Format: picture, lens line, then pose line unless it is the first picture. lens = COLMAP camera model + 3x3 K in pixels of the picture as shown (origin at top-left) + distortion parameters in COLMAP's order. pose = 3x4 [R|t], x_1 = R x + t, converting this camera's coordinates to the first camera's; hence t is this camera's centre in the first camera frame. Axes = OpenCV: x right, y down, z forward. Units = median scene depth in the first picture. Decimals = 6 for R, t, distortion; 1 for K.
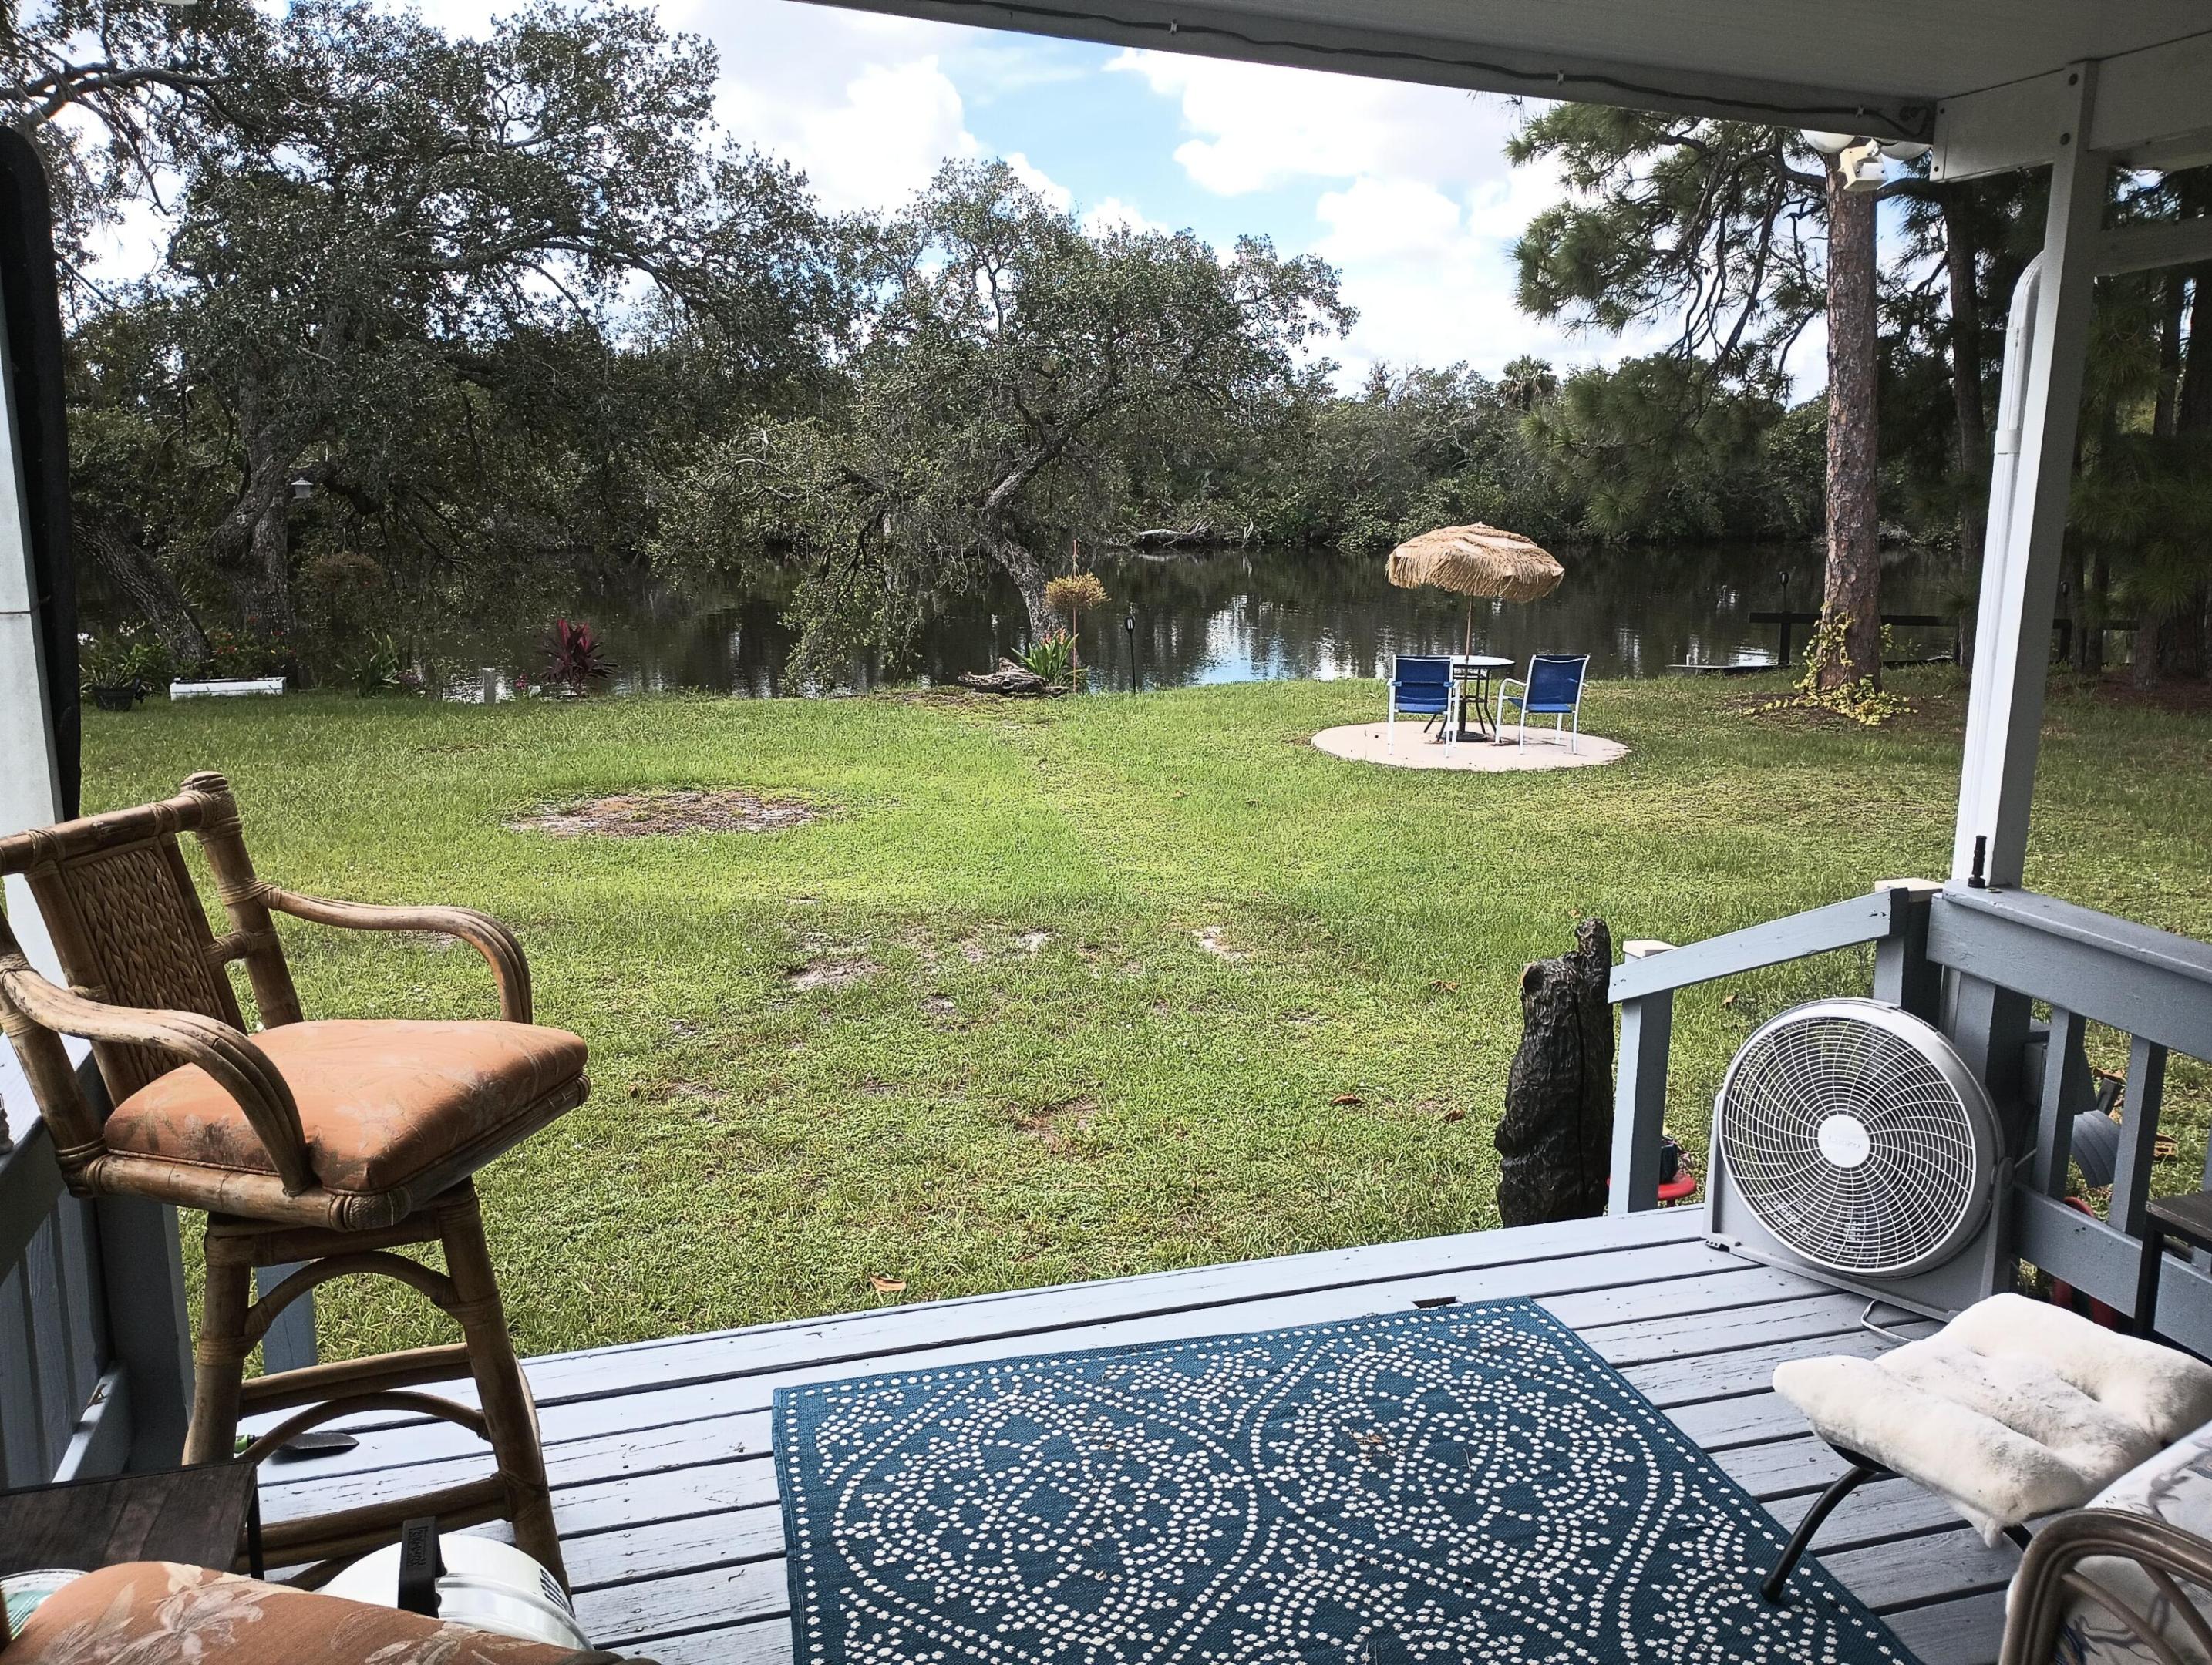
lens RADIAL K [[1828.0, 0, 1088.5], [0, 1828.0, 838.7], [0, 0, 1]] dist [0.072169, -0.090280]
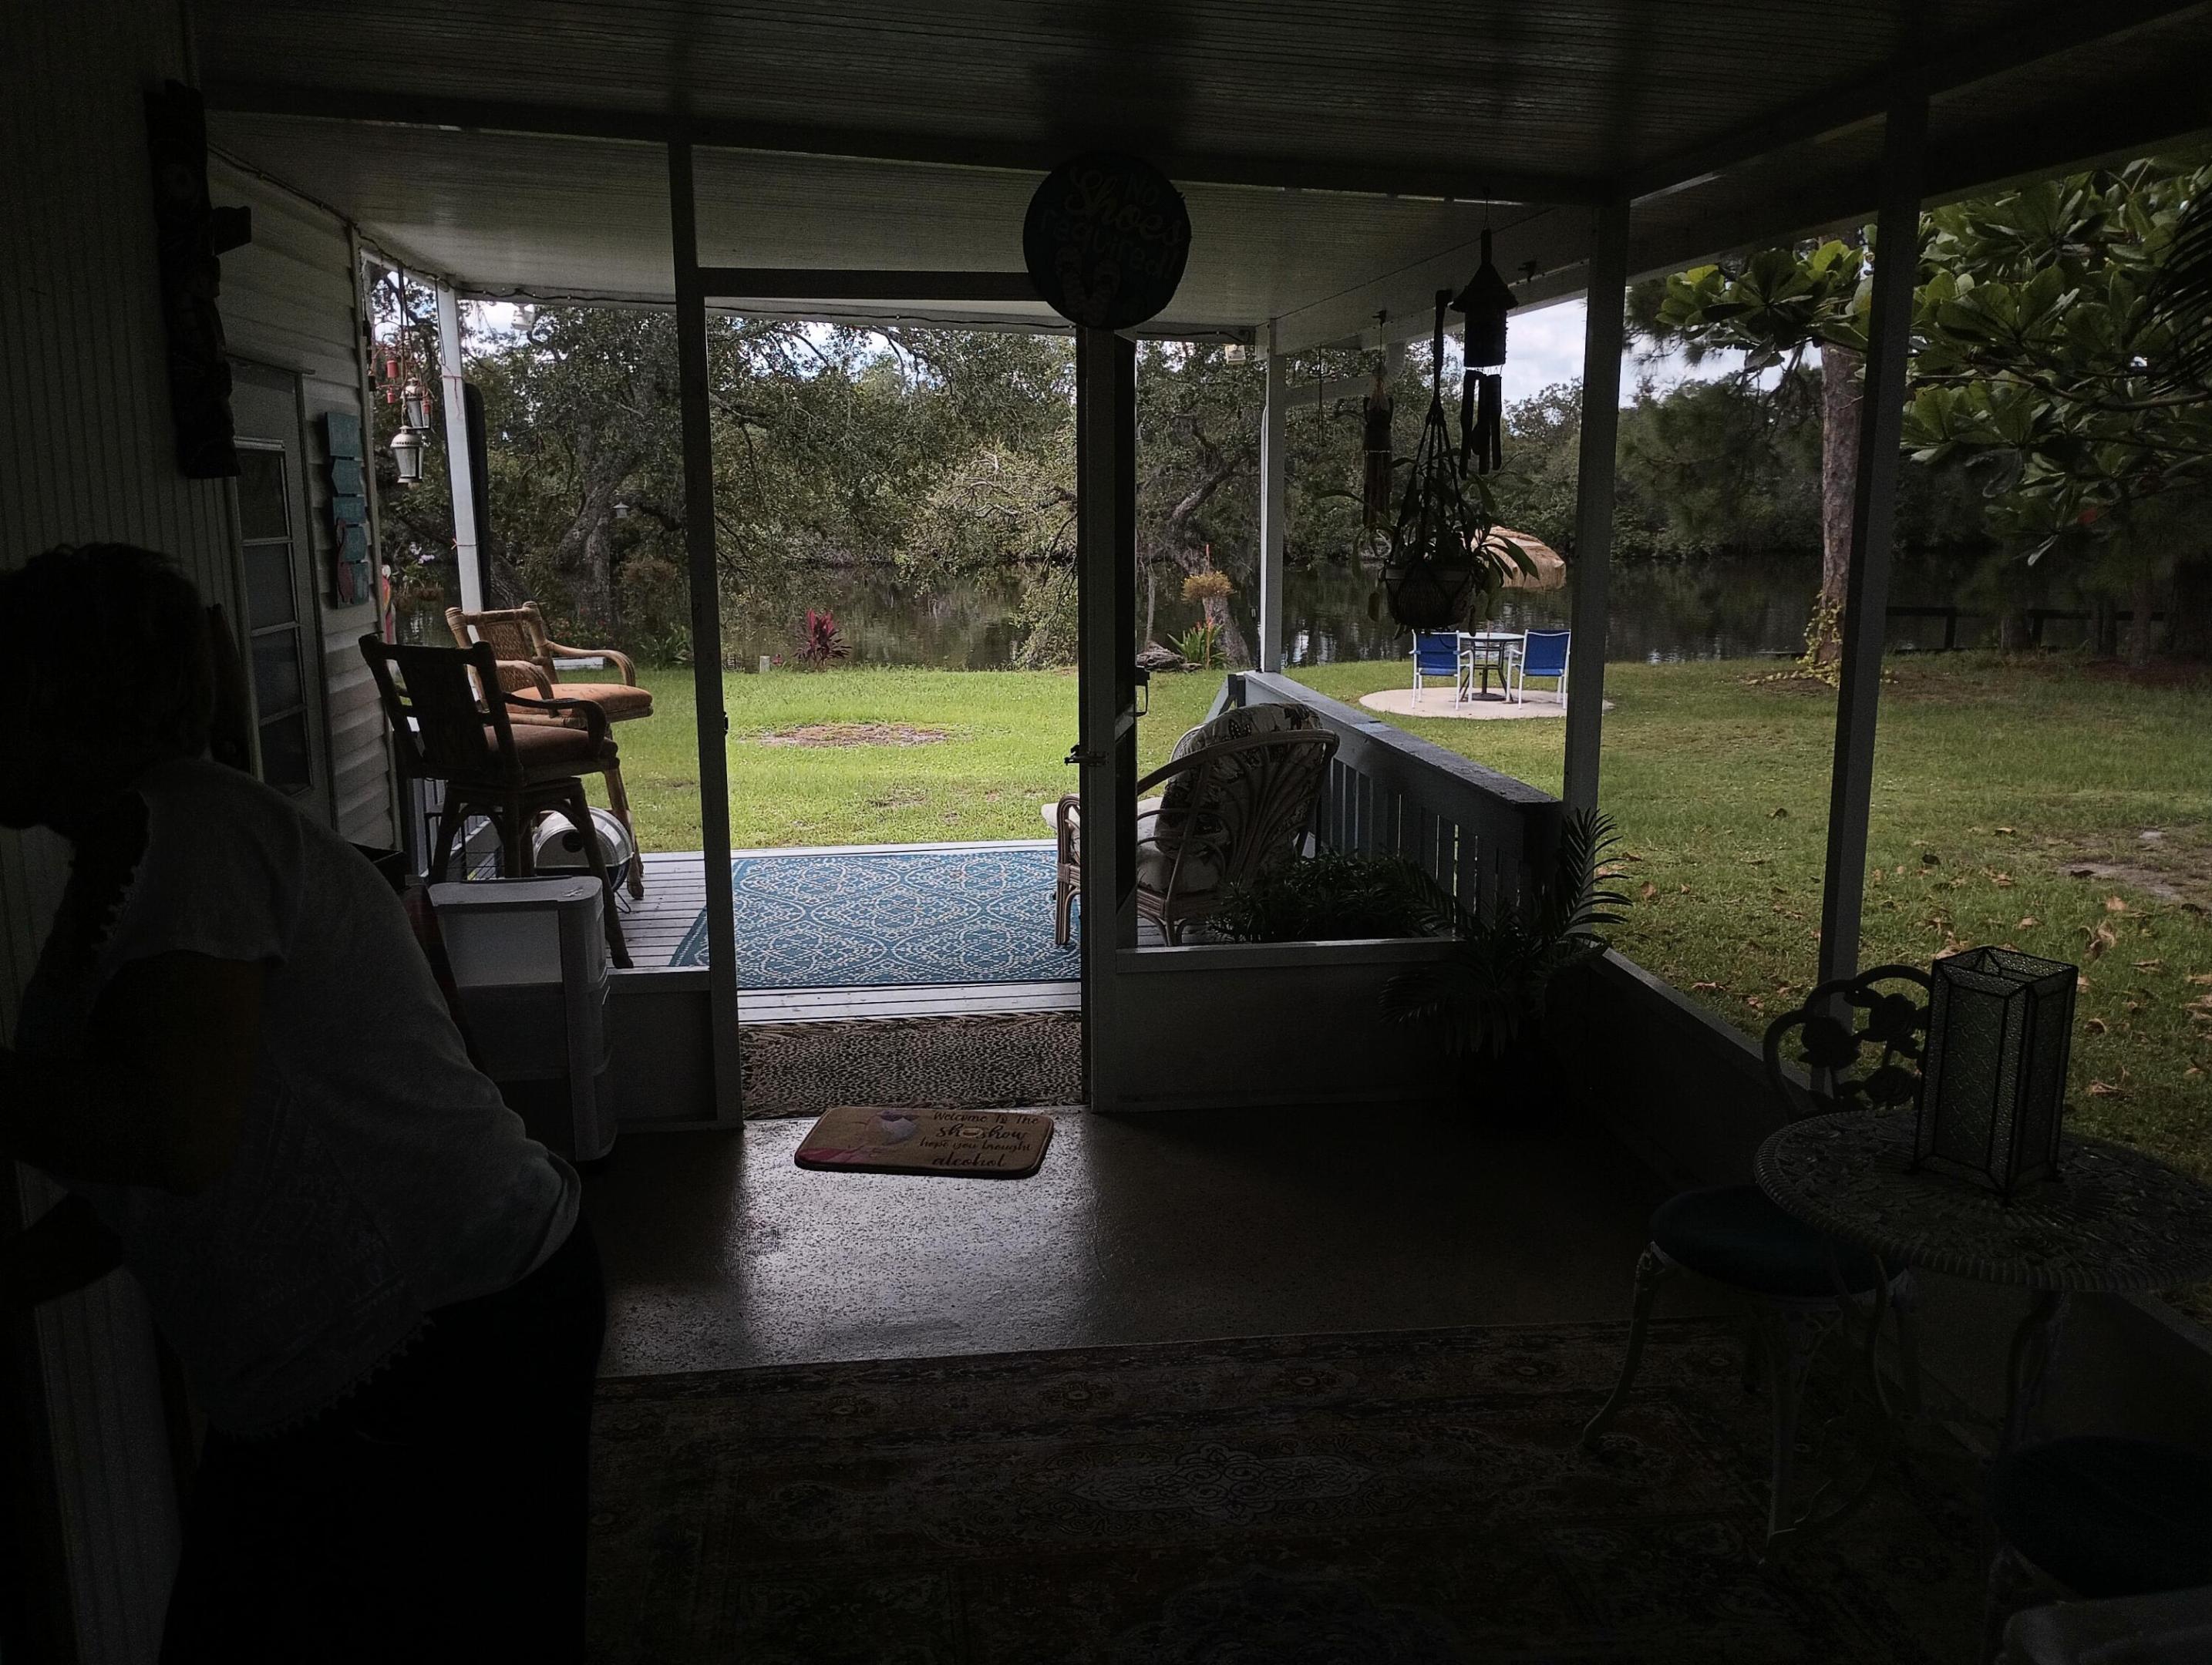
lens RADIAL K [[1828.0, 0, 1088.5], [0, 1828.0, 838.7], [0, 0, 1]] dist [0.072169, -0.090280]
pose [[0.986806, 0.018307, -0.160869, 0.104483], [-0.019744, 0.999778, -0.007337, 0.041466], [0.160699, 0.010417, 0.986949, -0.207766]]
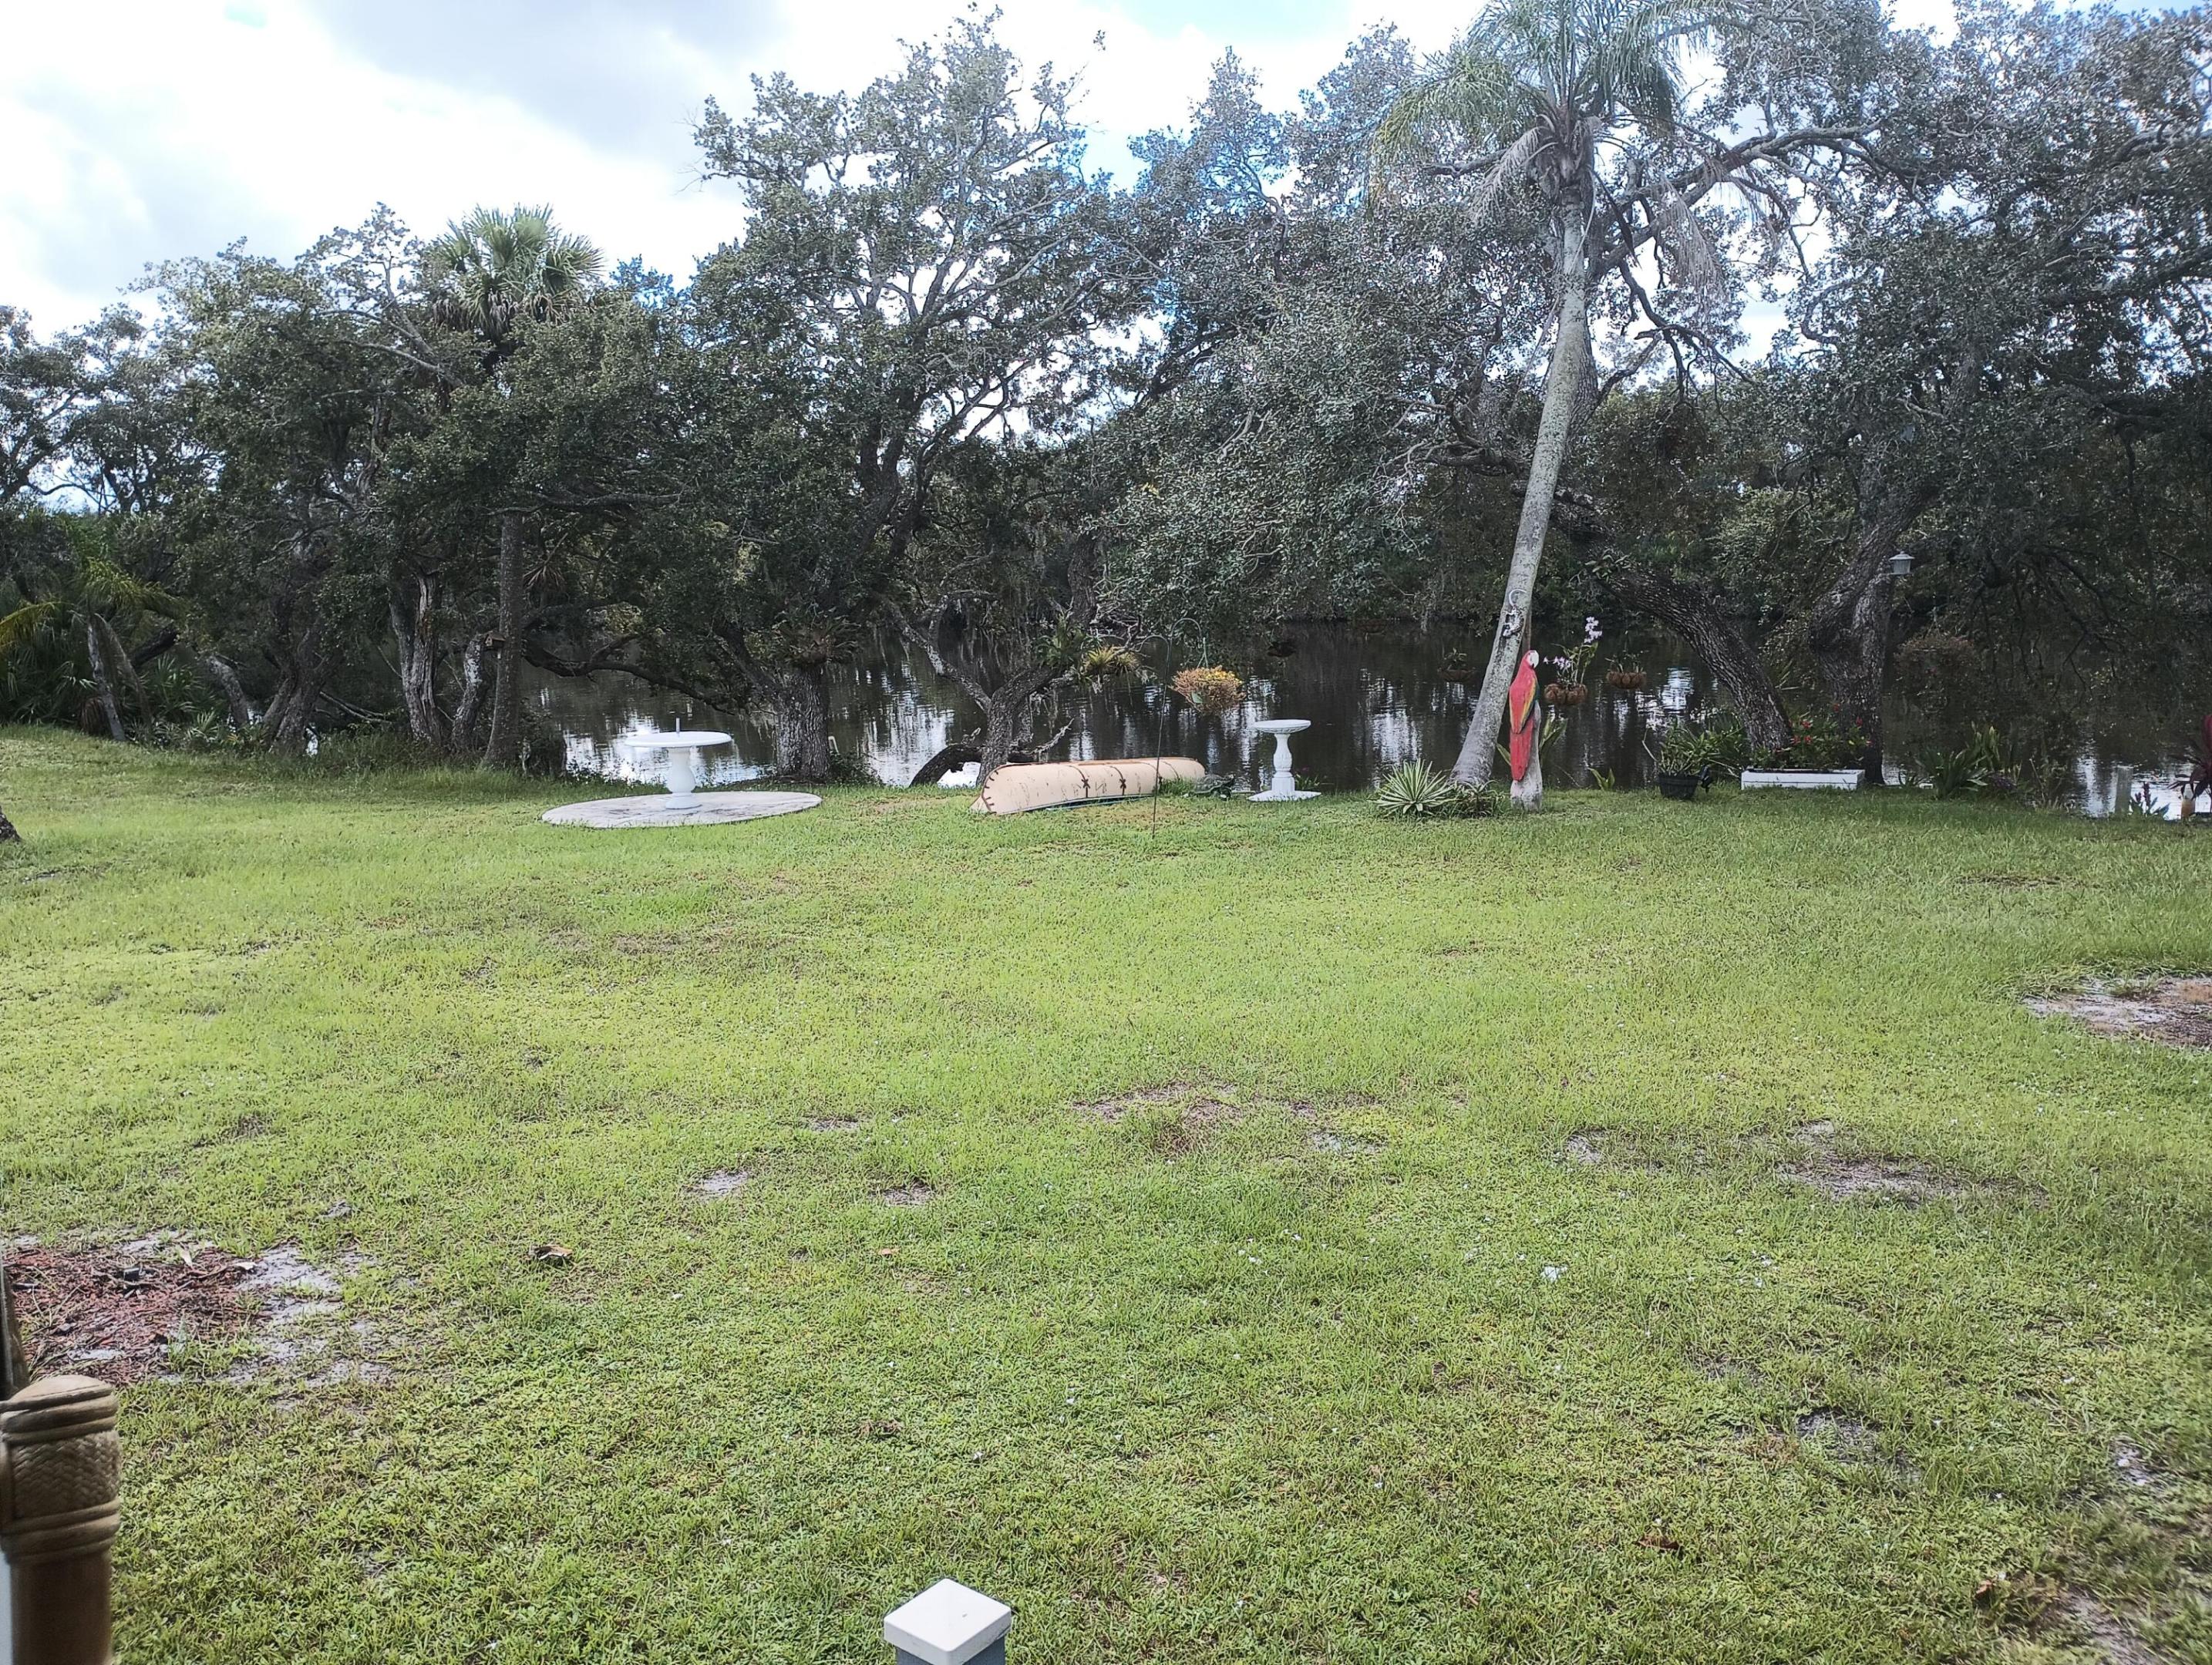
lens RADIAL K [[1828.0, 0, 1088.5], [0, 1828.0, 838.7], [0, 0, 1]] dist [0.072169, -0.090280]
pose [[0.658635, 0.083279, -0.747840, -0.004014], [-0.110700, 0.993767, 0.013170, -0.022797], [0.744275, 0.074111, 0.663749, 0.110914]]
